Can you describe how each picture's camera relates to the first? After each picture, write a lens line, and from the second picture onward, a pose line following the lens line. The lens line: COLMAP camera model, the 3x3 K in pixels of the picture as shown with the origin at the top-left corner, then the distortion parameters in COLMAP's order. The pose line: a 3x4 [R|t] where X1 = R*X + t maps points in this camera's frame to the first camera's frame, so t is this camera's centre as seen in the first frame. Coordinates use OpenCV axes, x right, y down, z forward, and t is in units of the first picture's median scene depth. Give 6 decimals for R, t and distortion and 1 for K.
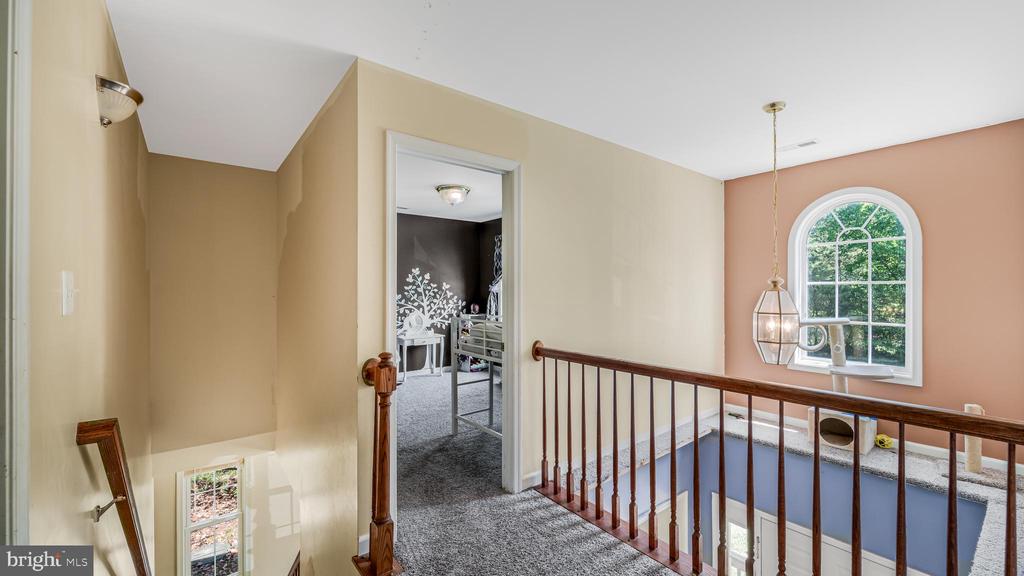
lens RADIAL K [[407.7, 0, 513.8], [0, 407.7, 290.4], [0, 0, 1]] dist [0.000620, -0.000006]
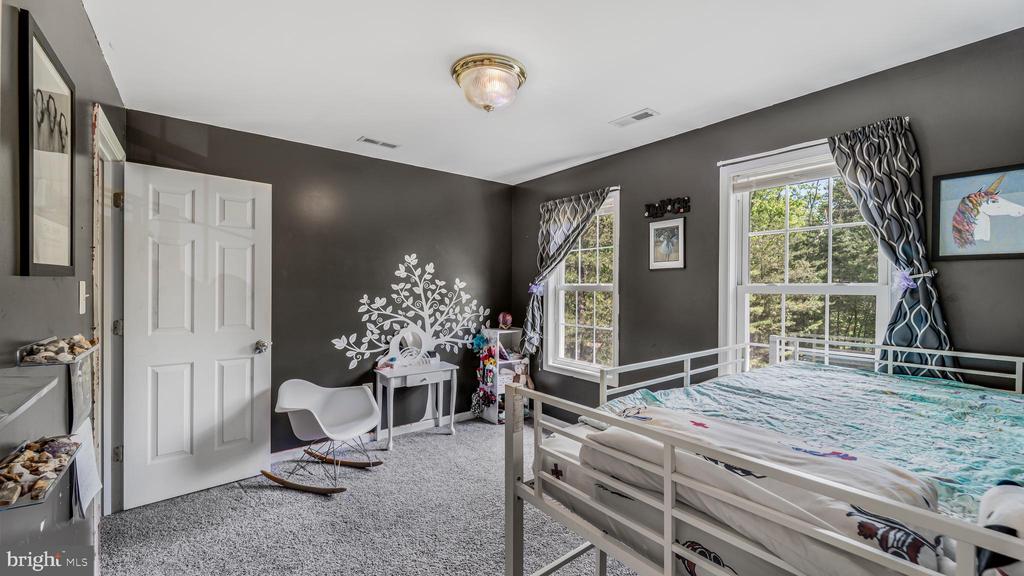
lens RADIAL K [[407.7, 0, 513.8], [0, 407.7, 290.4], [0, 0, 1]] dist [0.000620, -0.000006]
pose [[0.999953, 0.009284, -0.002806, -0.083506], [-0.009261, 0.999925, 0.008036, -0.007102], [0.002880, -0.008010, 0.999964, 0.384058]]
